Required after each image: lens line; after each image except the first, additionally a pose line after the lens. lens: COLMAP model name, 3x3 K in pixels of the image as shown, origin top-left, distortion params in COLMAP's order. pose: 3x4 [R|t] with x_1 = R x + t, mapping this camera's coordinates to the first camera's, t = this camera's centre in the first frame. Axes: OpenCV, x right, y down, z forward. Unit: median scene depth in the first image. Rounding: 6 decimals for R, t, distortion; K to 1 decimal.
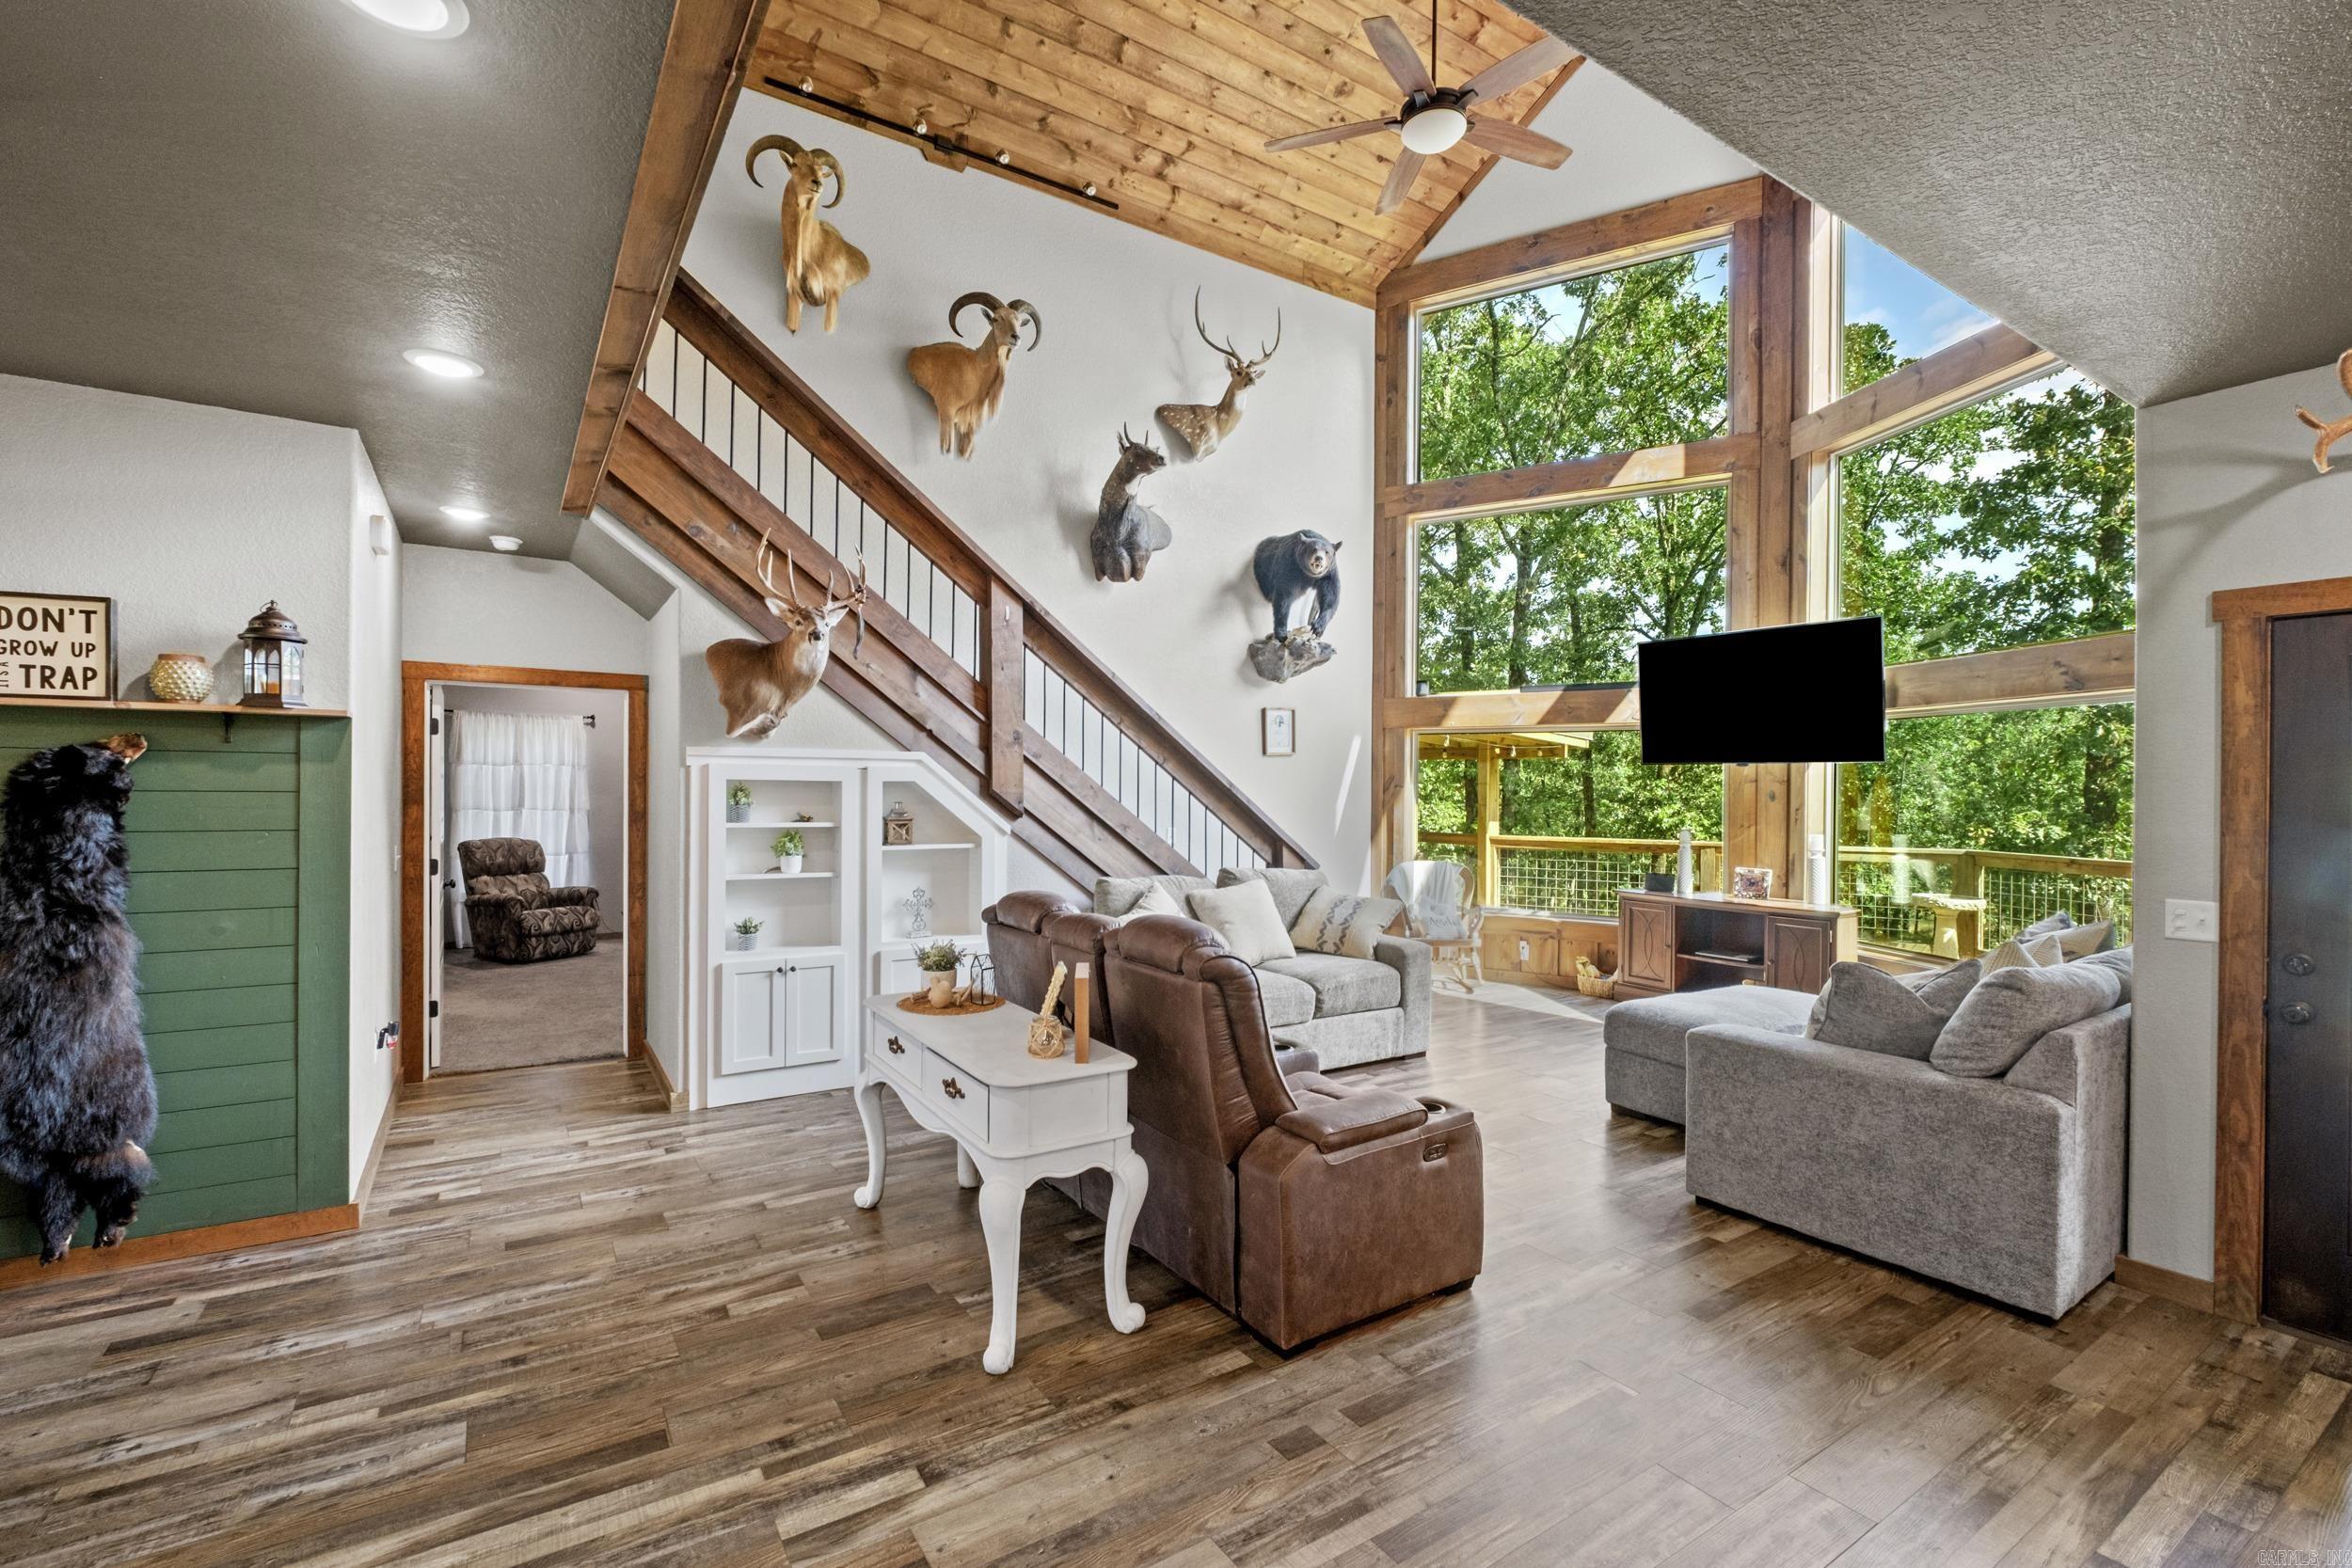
lens RADIAL K [[1024.8, 0, 1163.7], [0, 1024.8, 797.0], [0, 0, 1]] dist [-0.011681, 0.001445]
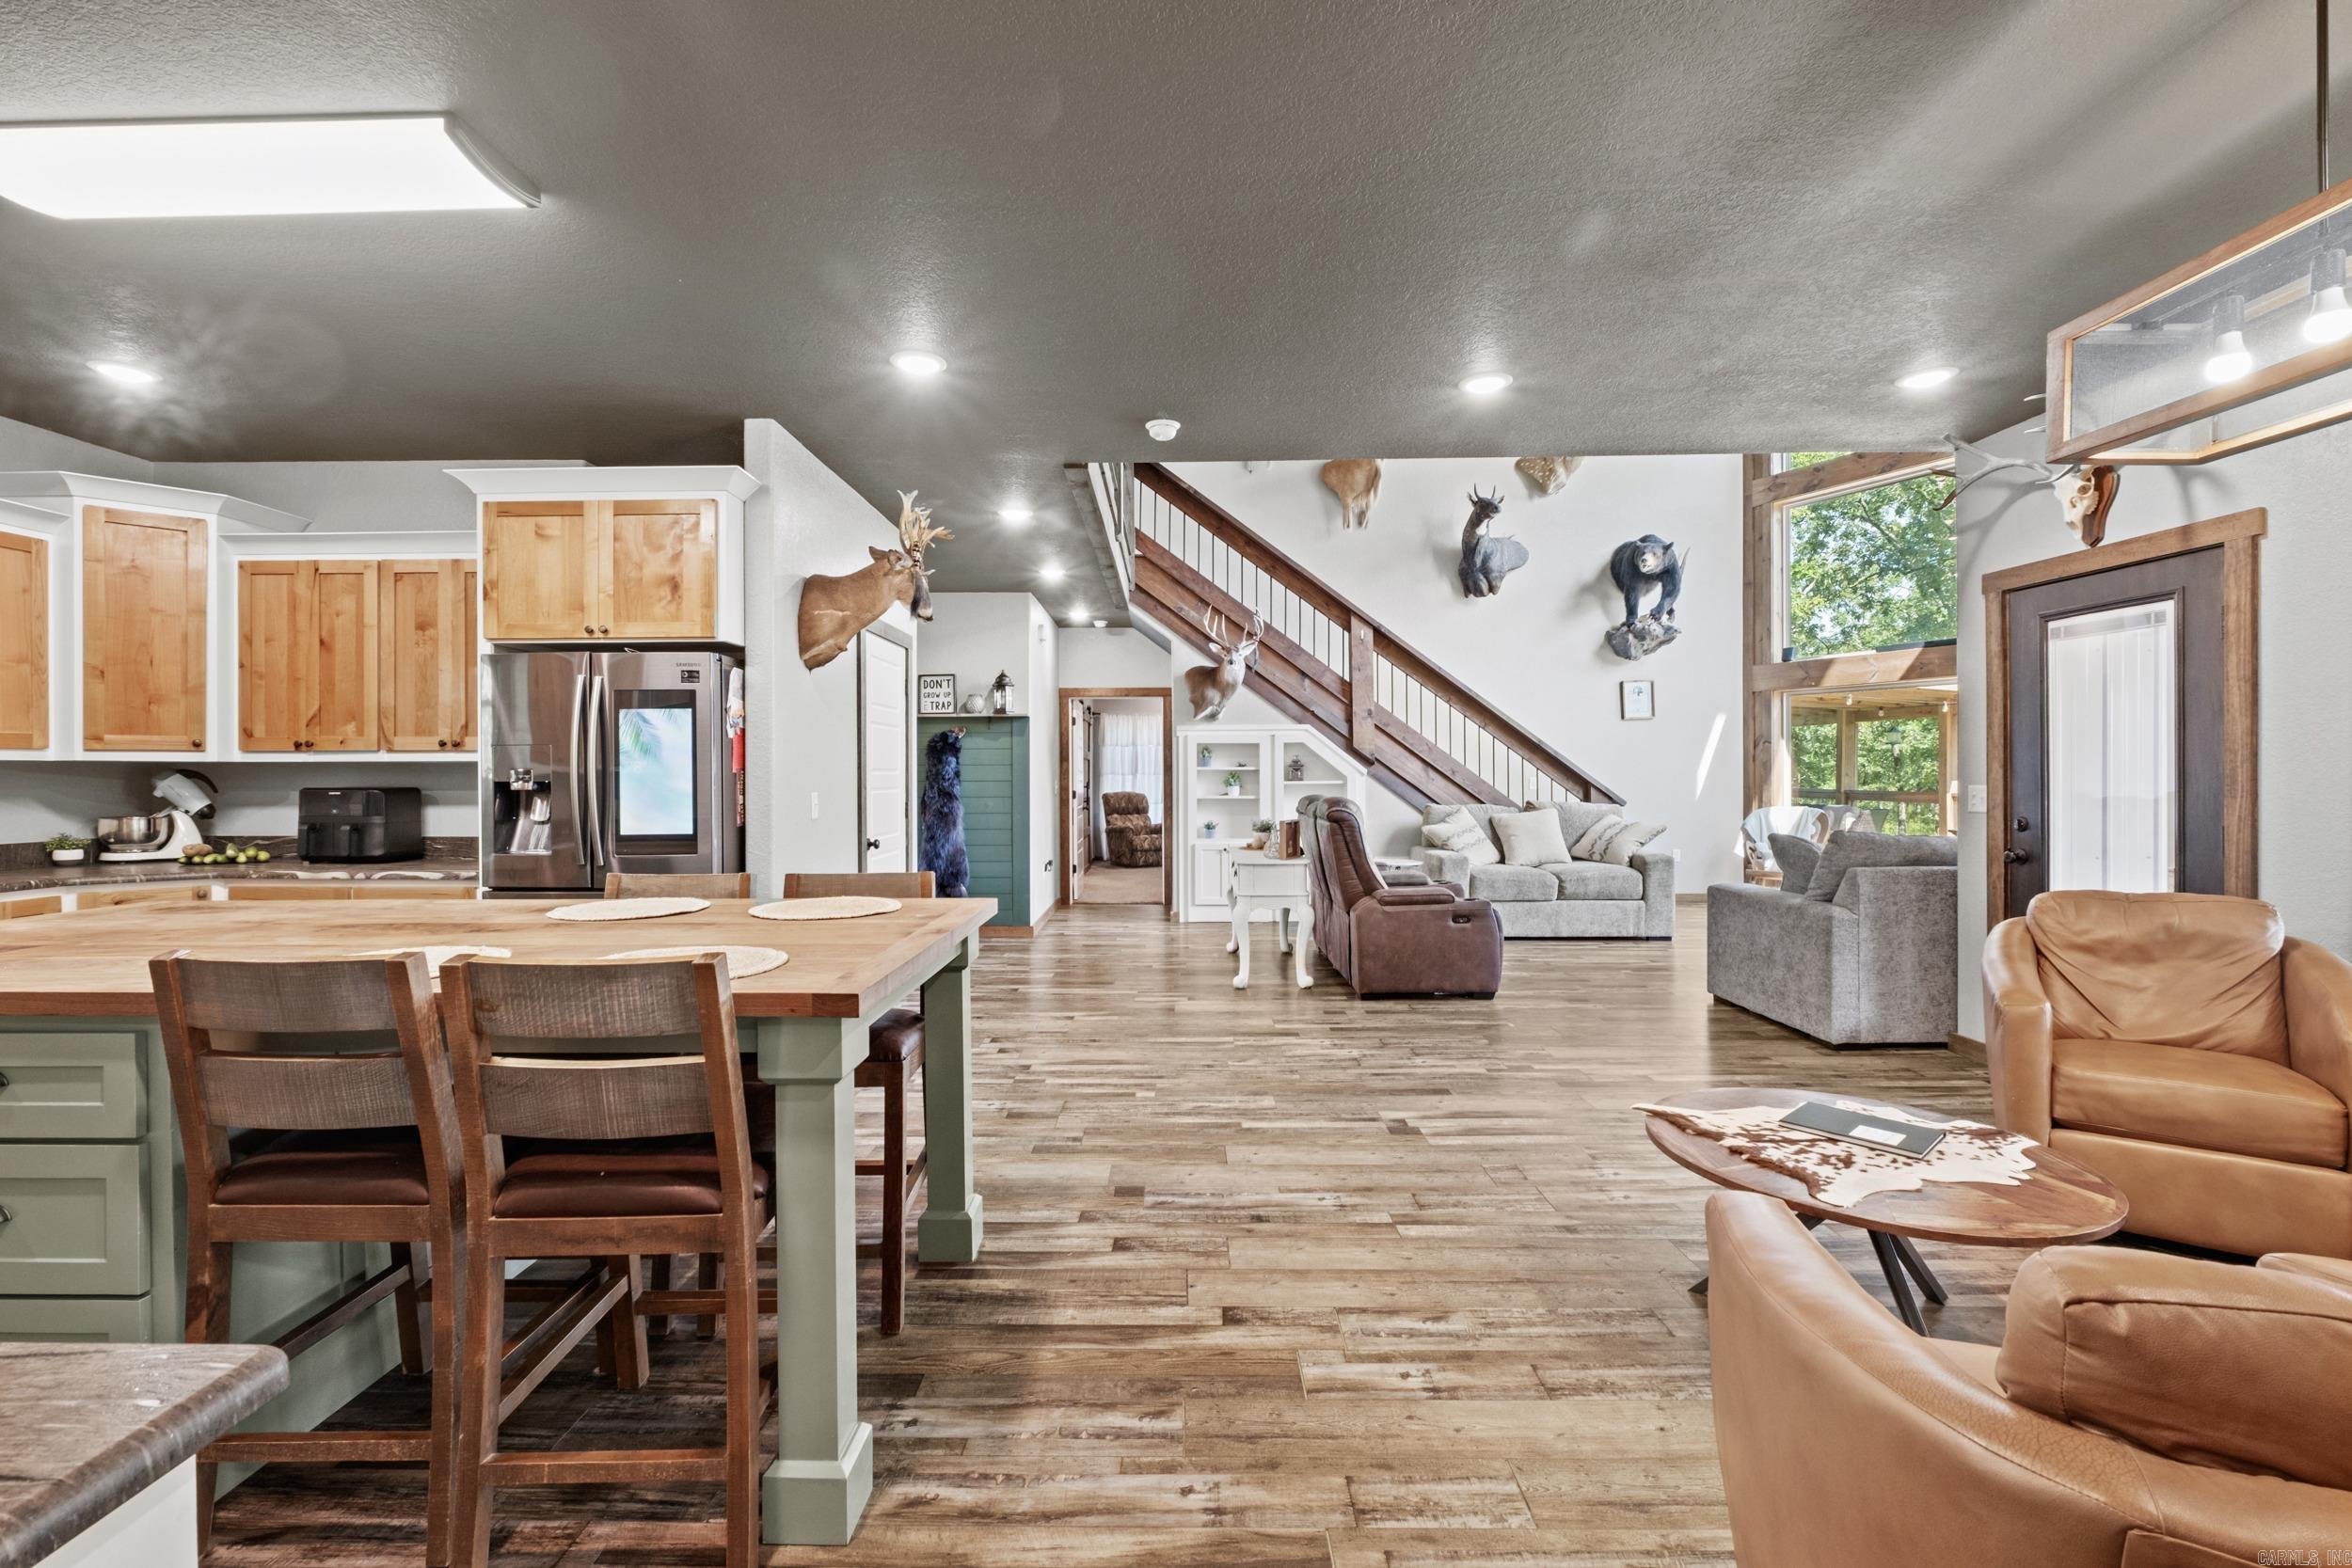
lens RADIAL K [[1024.8, 0, 1164.5], [0, 1024.8, 787.2], [0, 0, 1]] dist [-0.011681, 0.001445]
pose [[0.832091, -0.006282, -0.554604, 0.415239], [0.007584, 0.999971, 0.000052, 0.046956], [0.554588, -0.004250, 0.832114, -0.428147]]
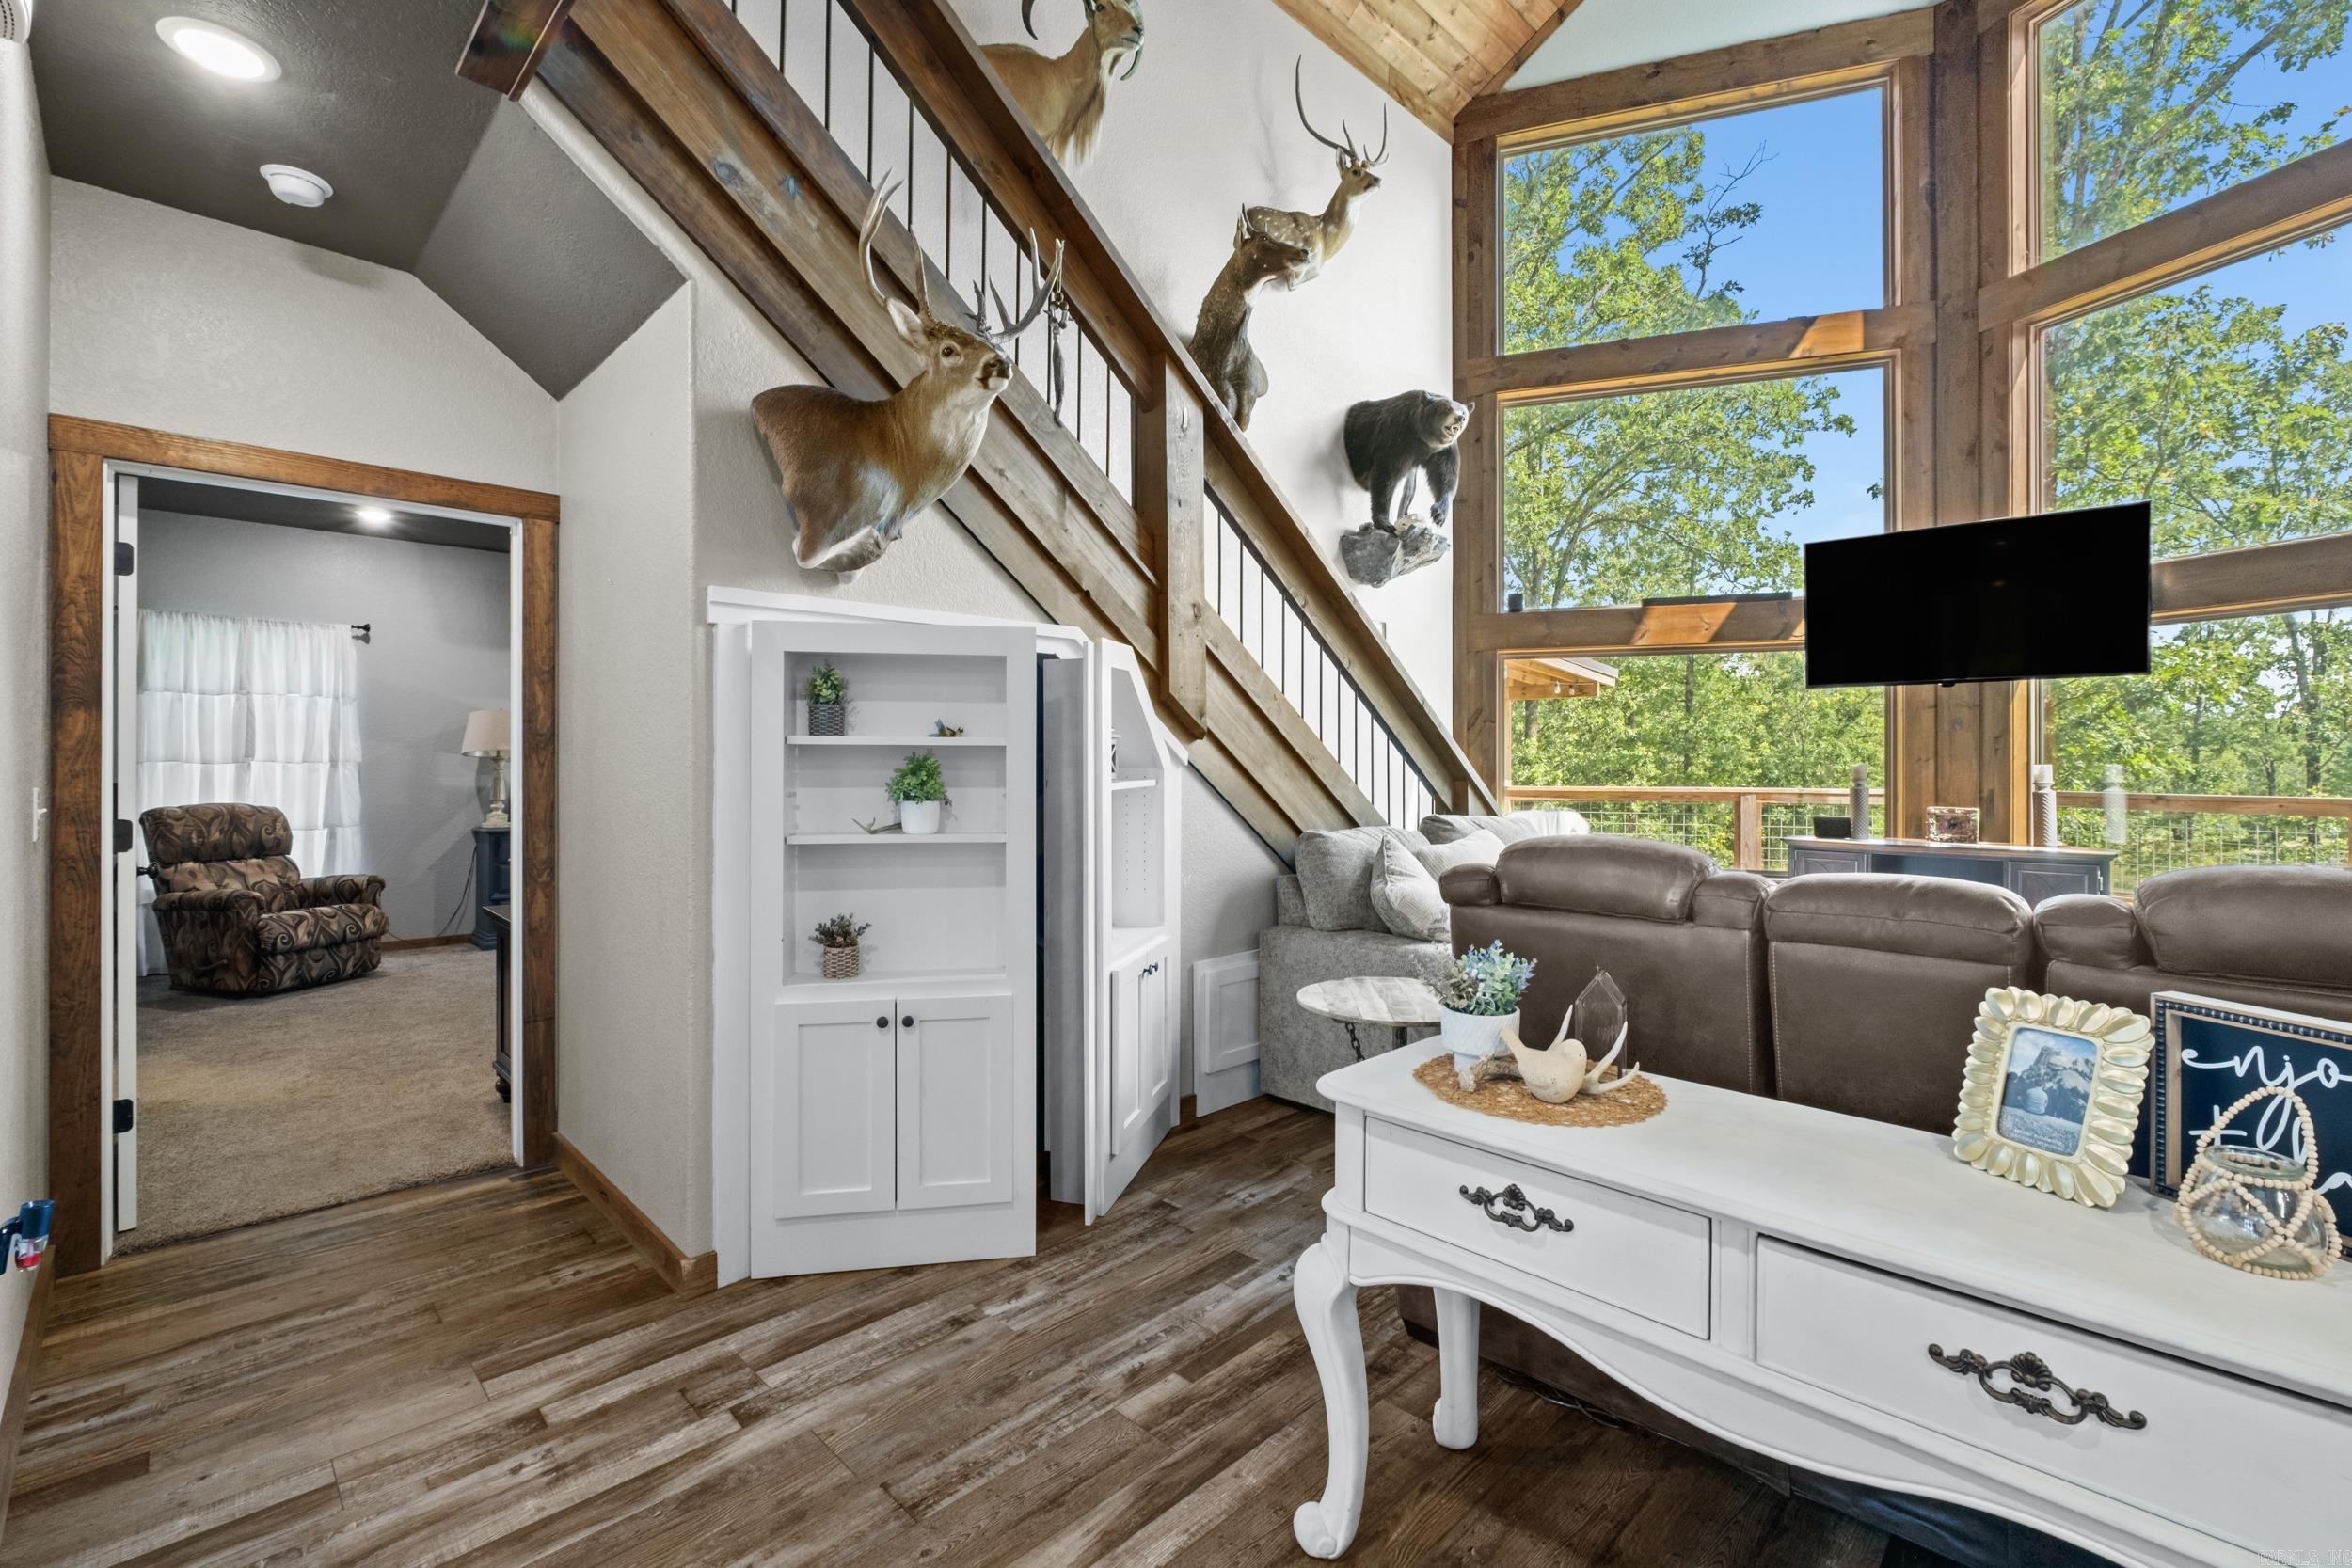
lens RADIAL K [[1024.8, 0, 1171.5], [0, 1024.8, 762.5], [0, 0, 1]] dist [-0.011681, 0.001445]
pose [[0.978805, -0.009325, 0.204582, -0.260533], [0.010857, 0.999921, -0.006368, 0.034618], [-0.204507, 0.008454, 0.978829, 0.337766]]
